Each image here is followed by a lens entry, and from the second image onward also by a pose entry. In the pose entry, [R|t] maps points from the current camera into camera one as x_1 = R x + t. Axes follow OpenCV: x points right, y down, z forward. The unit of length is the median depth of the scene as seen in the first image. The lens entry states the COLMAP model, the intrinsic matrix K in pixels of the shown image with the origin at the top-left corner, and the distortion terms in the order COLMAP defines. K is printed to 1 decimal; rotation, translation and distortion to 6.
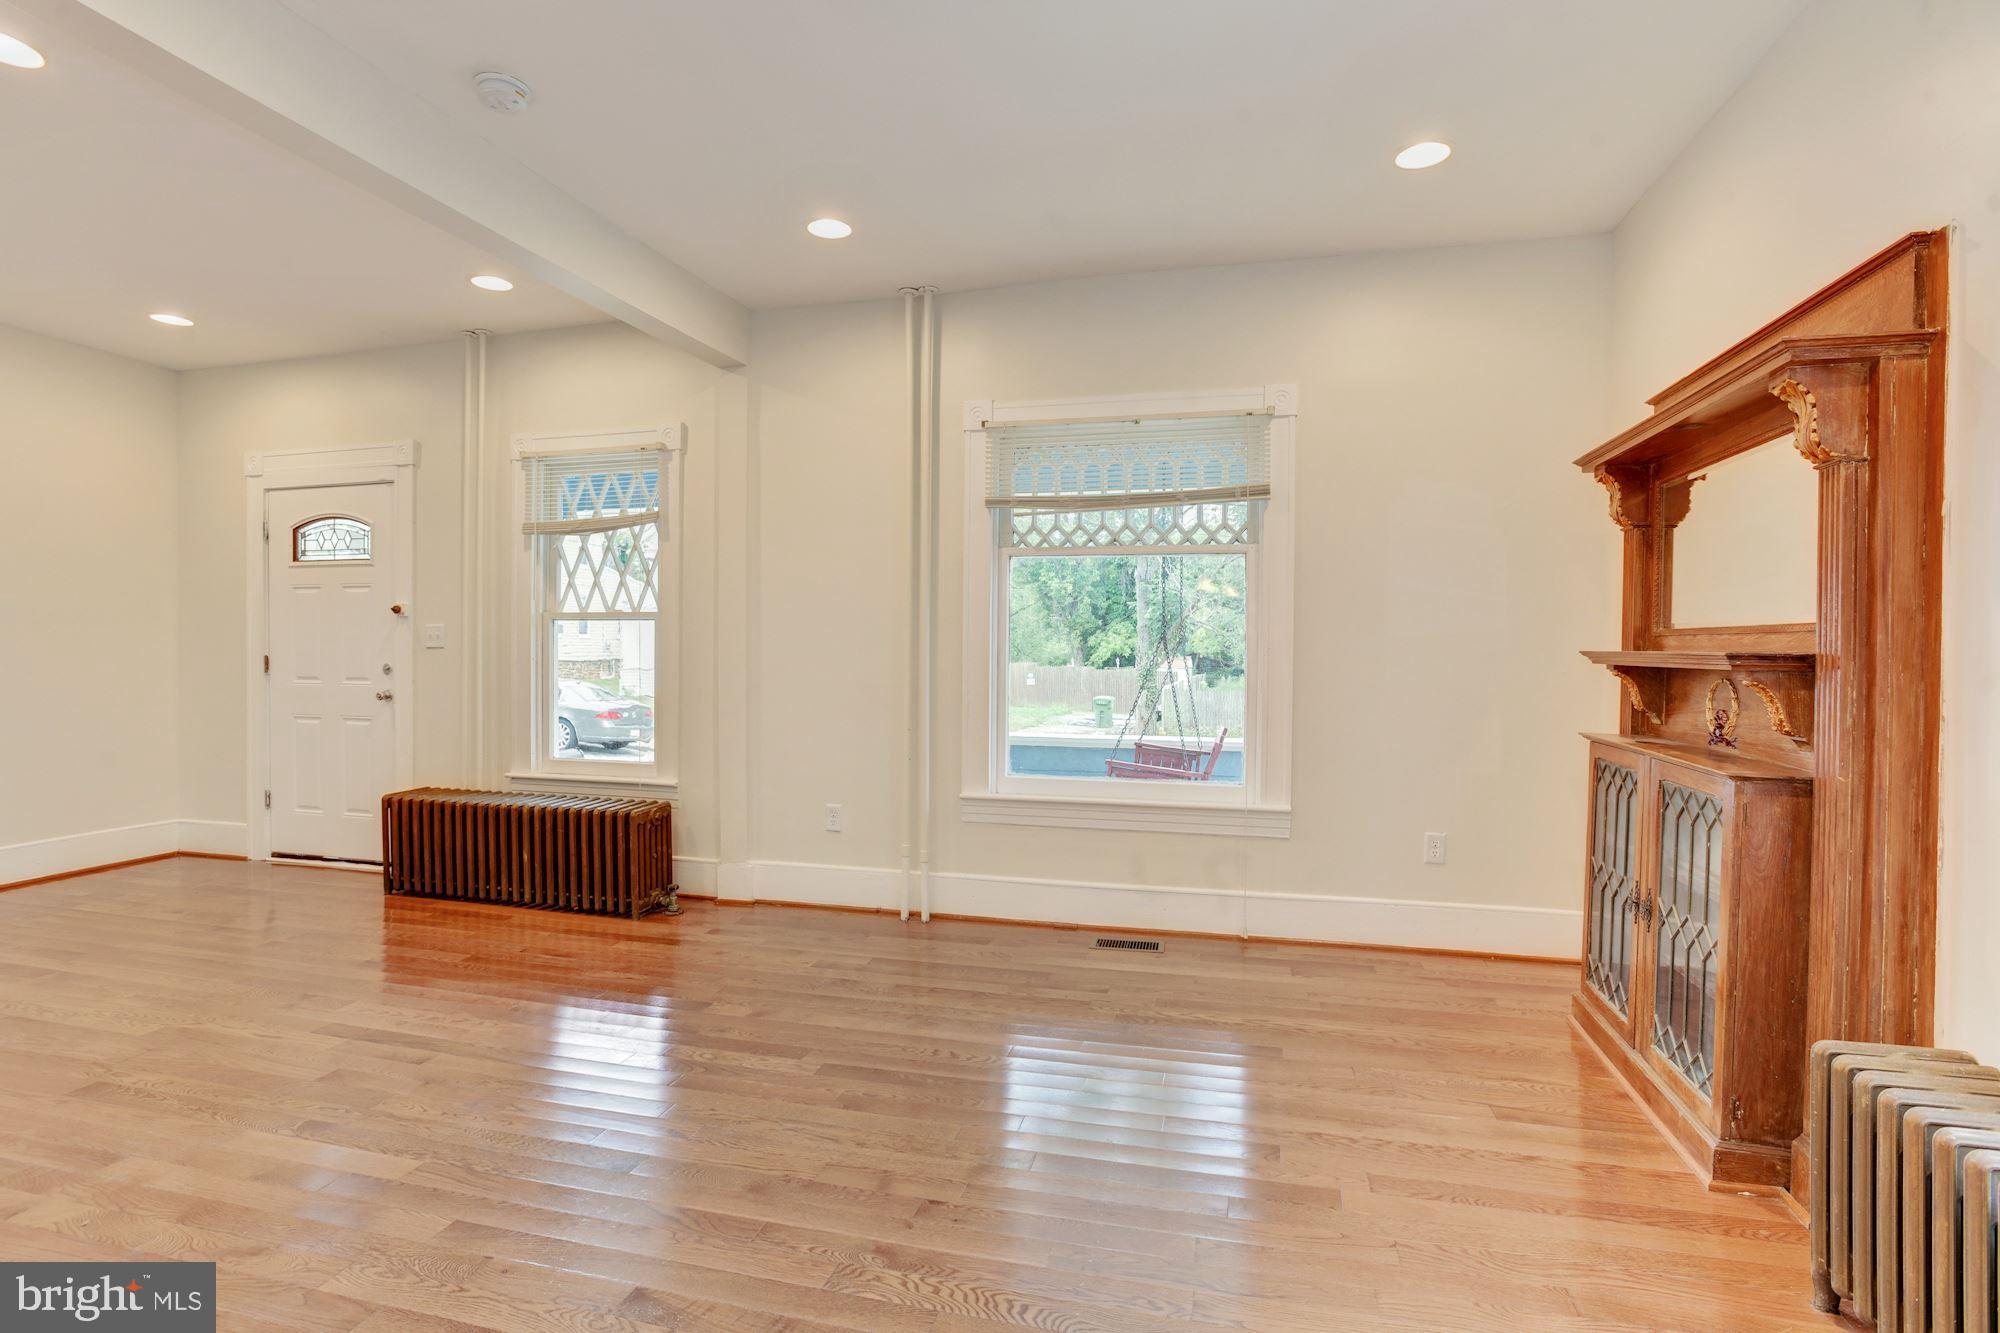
lens RADIAL K [[968.8, 0, 1004.4], [0, 968.8, 668.5], [0, 0, 1]] dist [-0.036461, 0.009169]
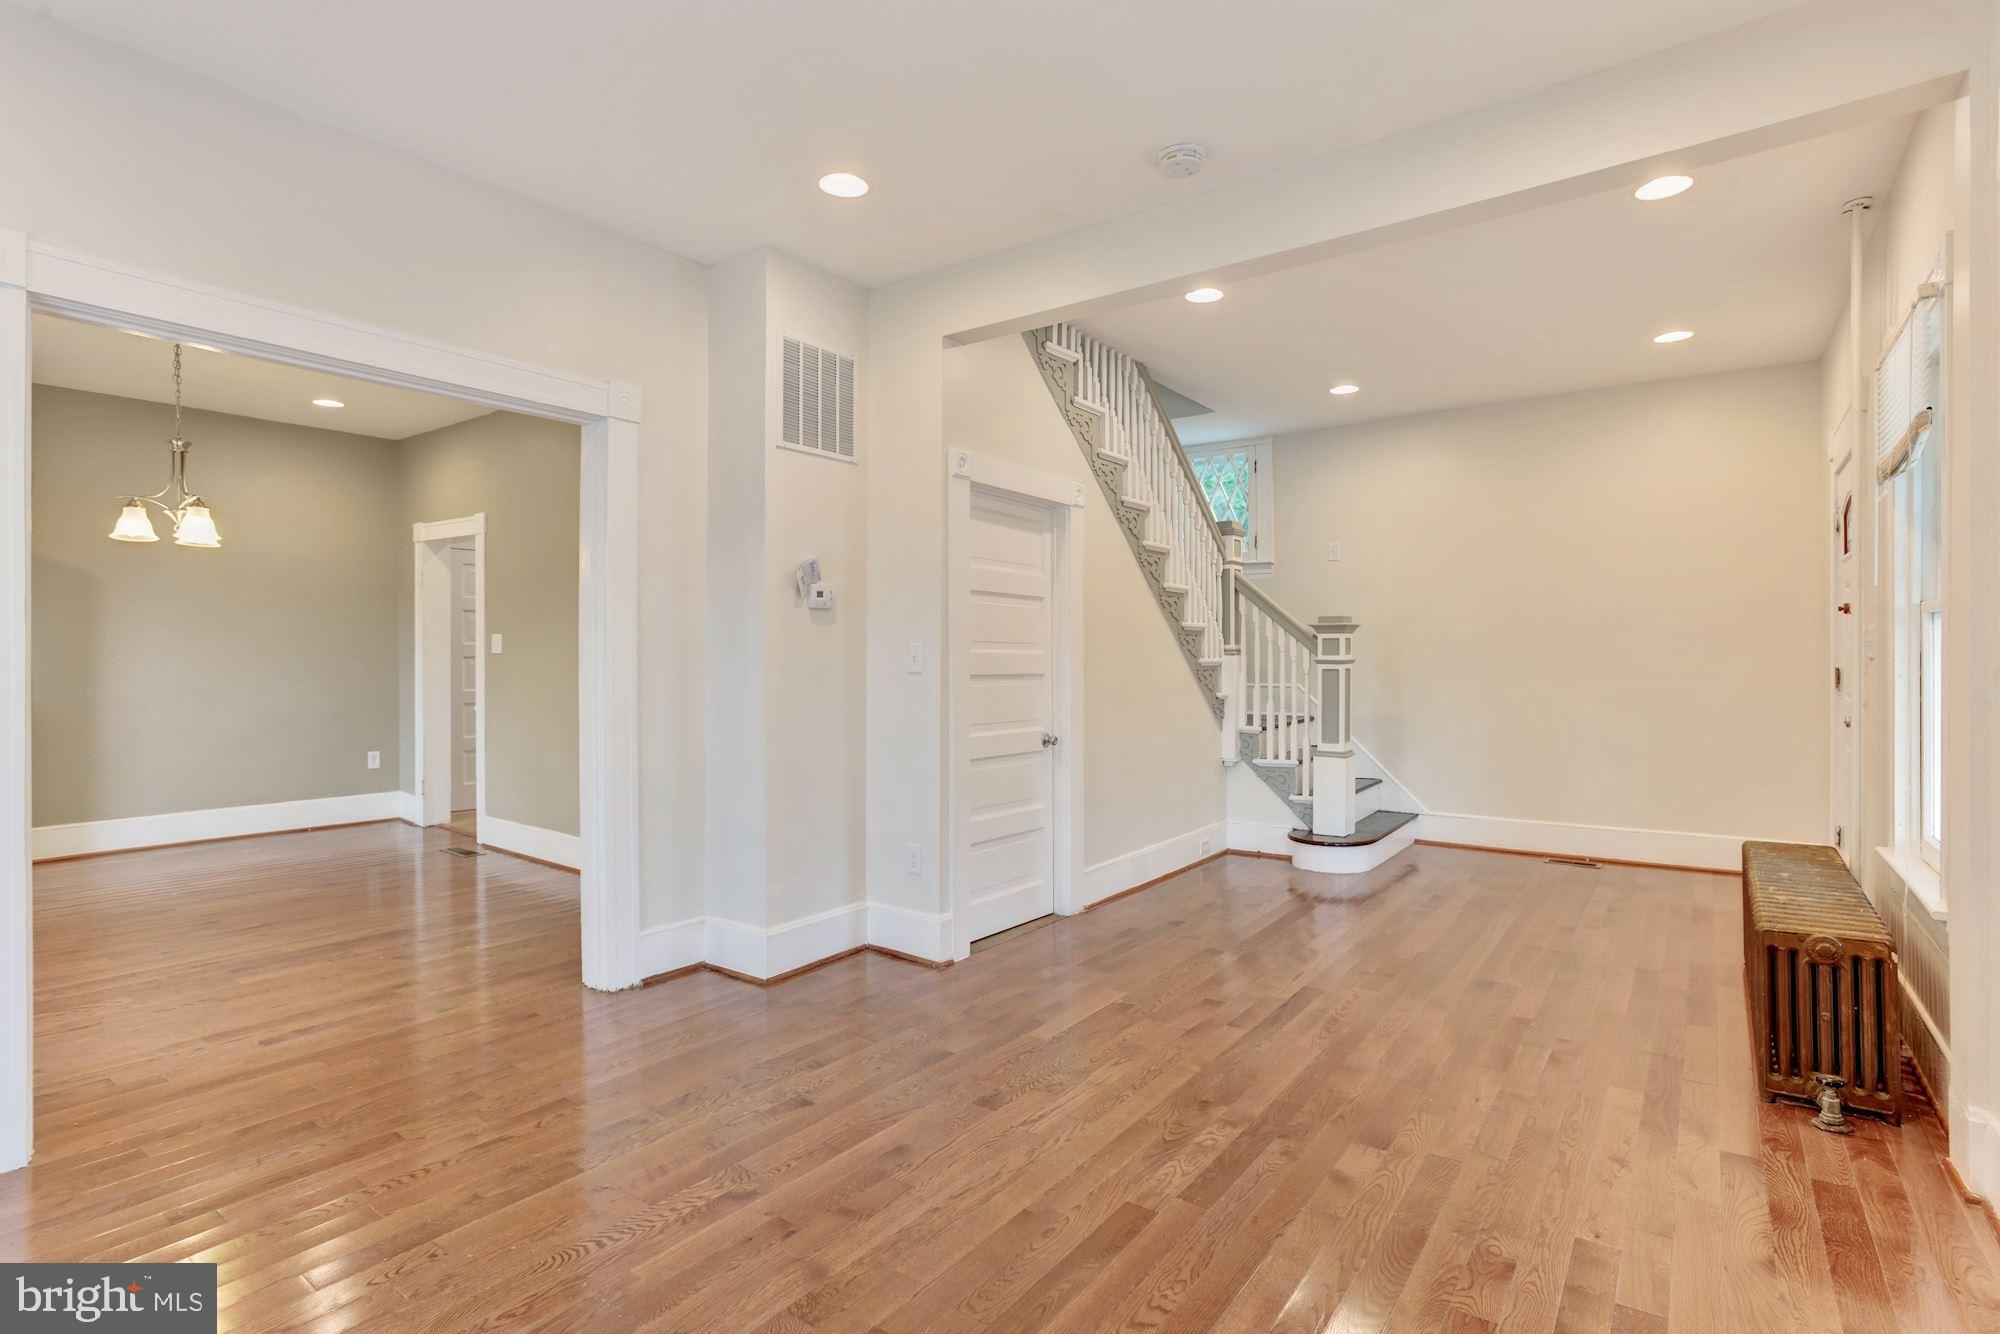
lens RADIAL K [[968.8, 0, 1007.3], [0, 968.8, 653.8], [0, 0, 1]] dist [-0.036461, 0.009169]
pose [[-0.385033, -0.004408, -0.922892, 0.370928], [-0.014861, 0.999889, 0.001425, -0.020276], [0.922783, 0.014264, -0.385055, 0.781843]]
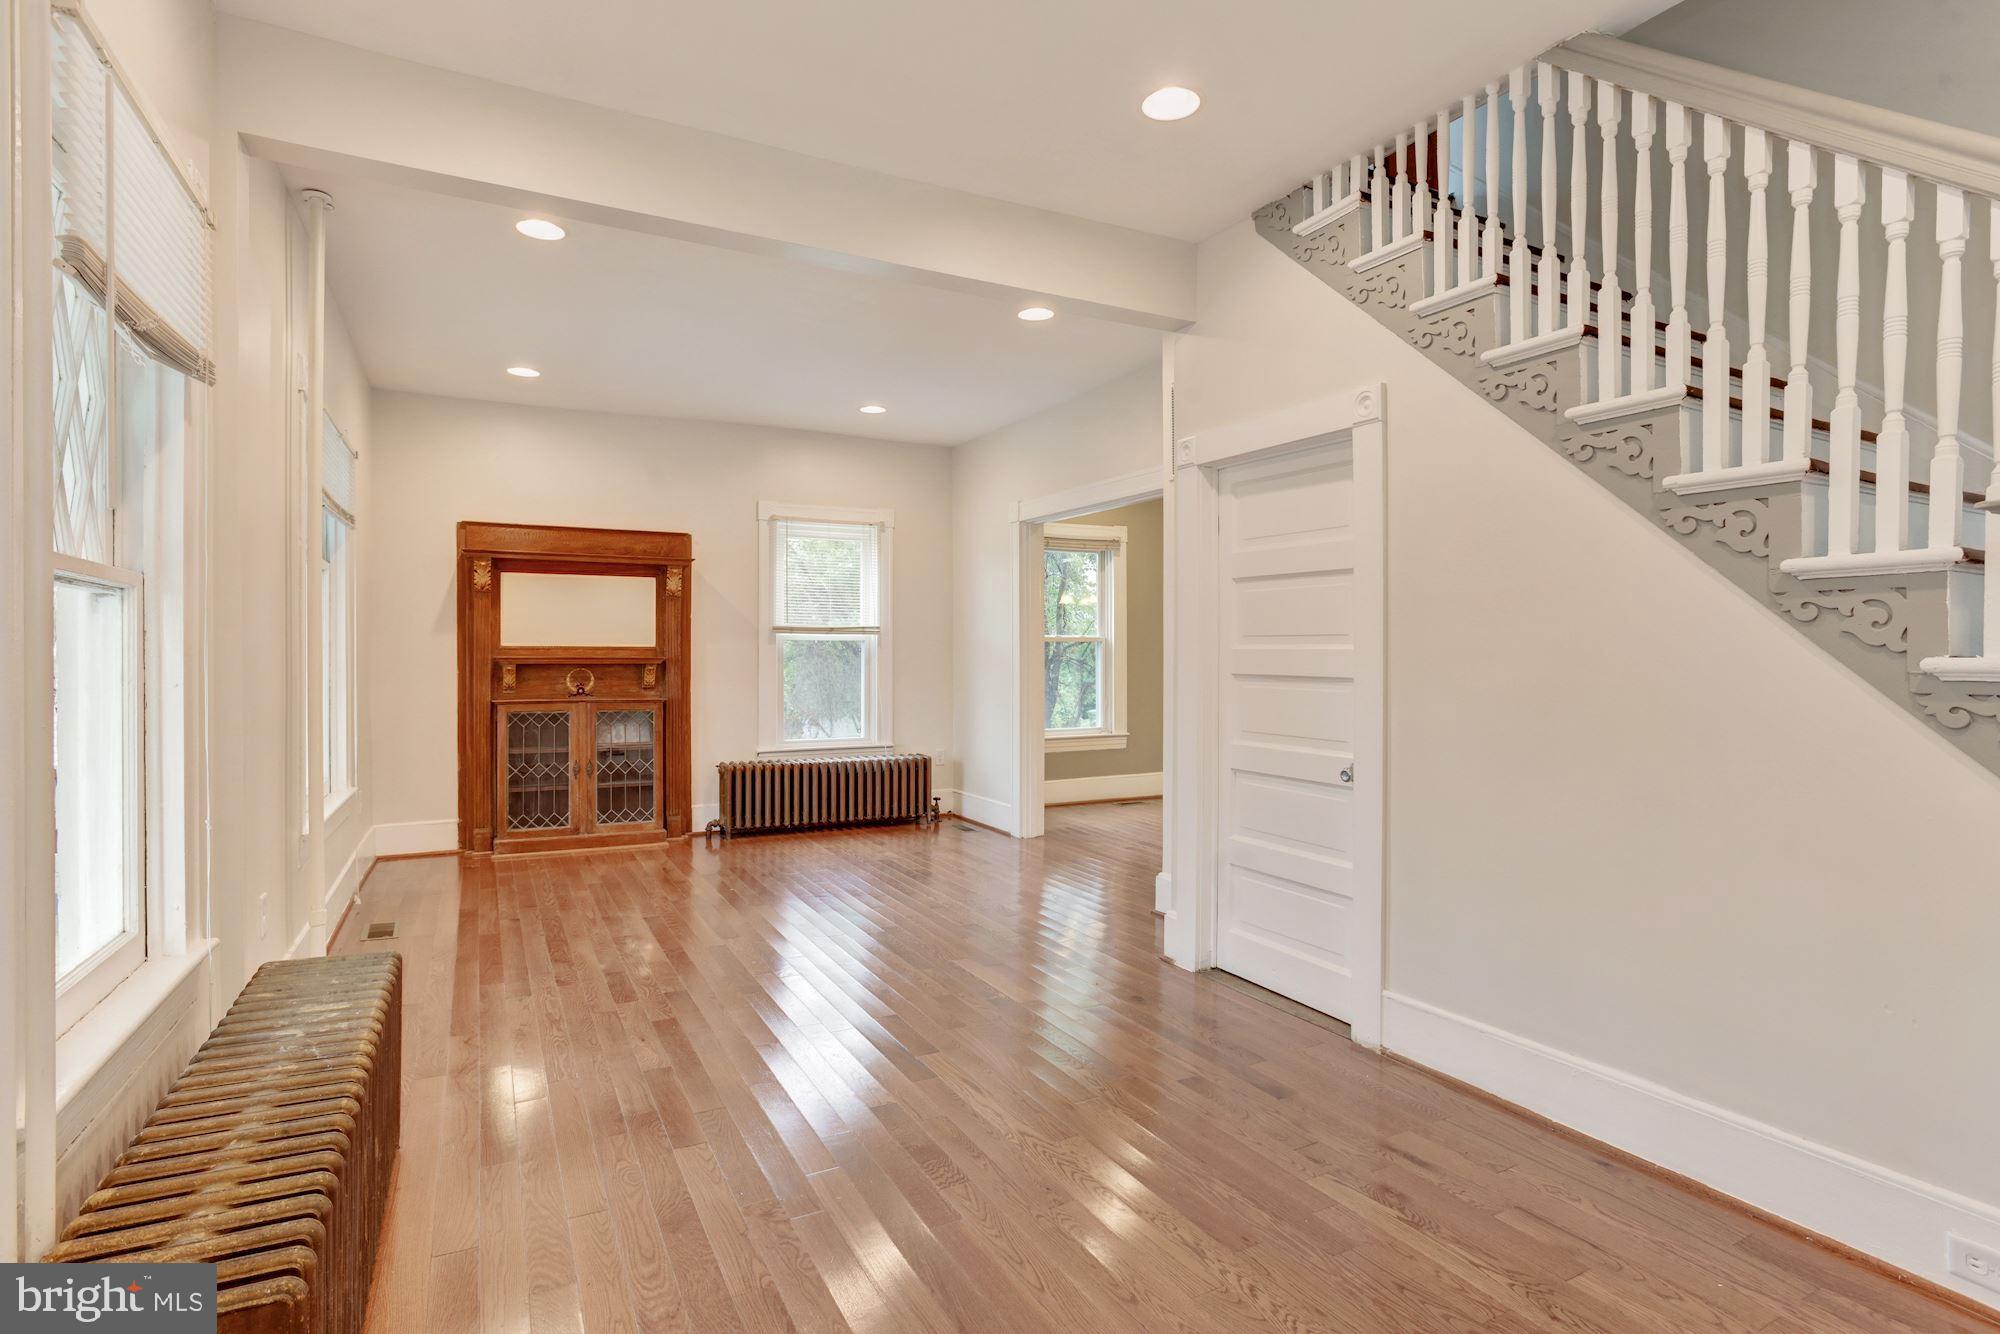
lens RADIAL K [[968.8, 0, 1004.3], [0, 968.8, 659.0], [0, 0, 1]] dist [-0.036461, 0.009169]
pose [[-0.680281, -0.006799, 0.732920, -1.043656], [0.008722, 0.999811, 0.017371, -0.027138], [-0.732899, 0.018209, -0.680093, 1.118617]]
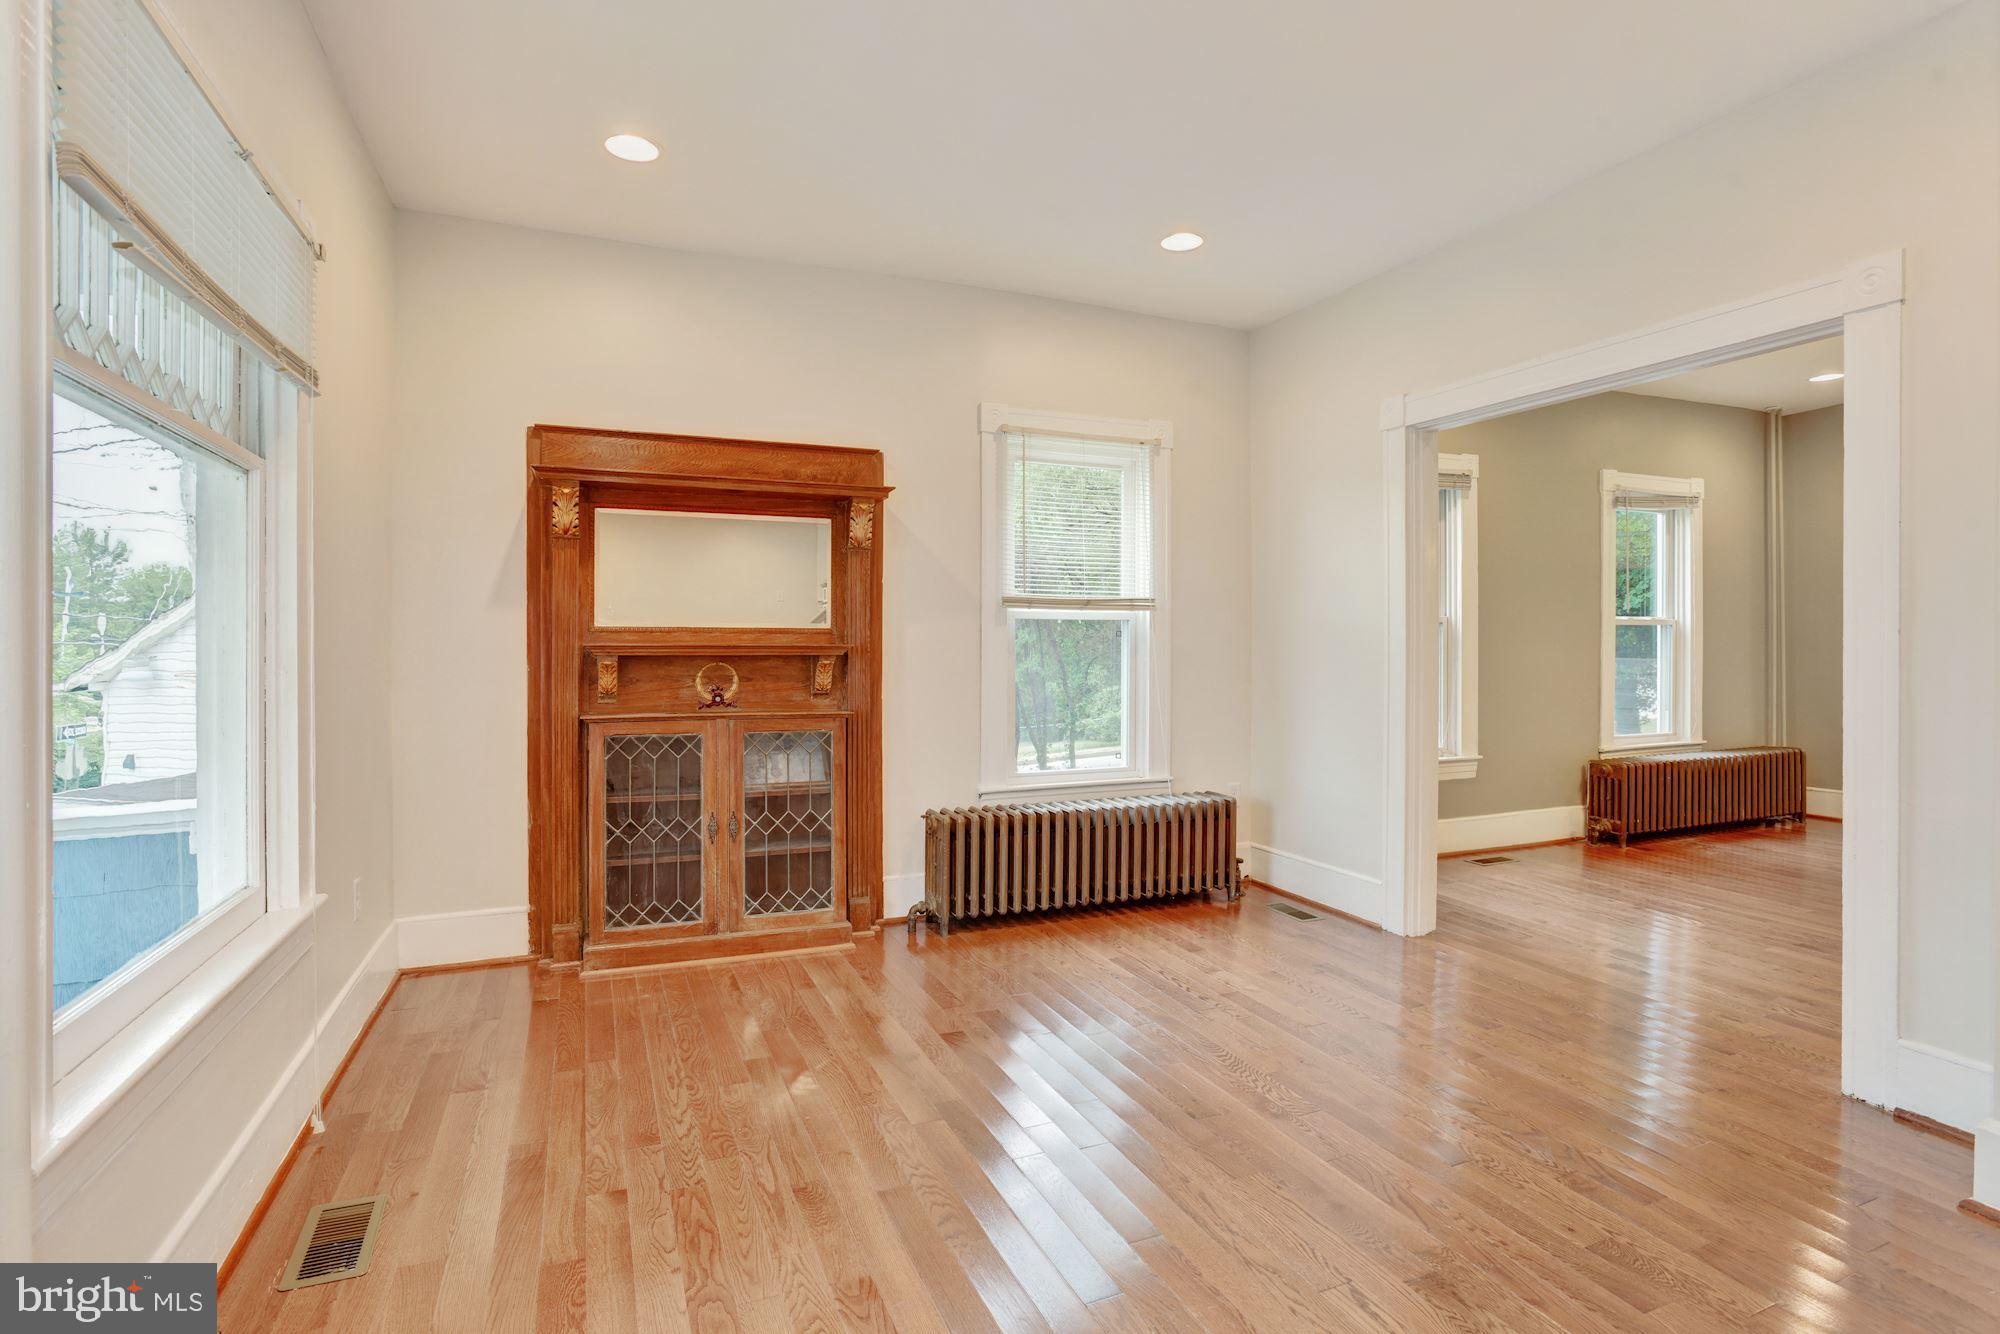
lens RADIAL K [[968.8, 0, 997.2], [0, 968.8, 645.7], [0, 0, 1]] dist [-0.036461, 0.009169]
pose [[-0.607735, -0.007565, 0.794104, -0.429170], [0.009354, 0.999817, 0.016684, -0.022414], [-0.794085, 0.017567, -0.607553, 0.944232]]
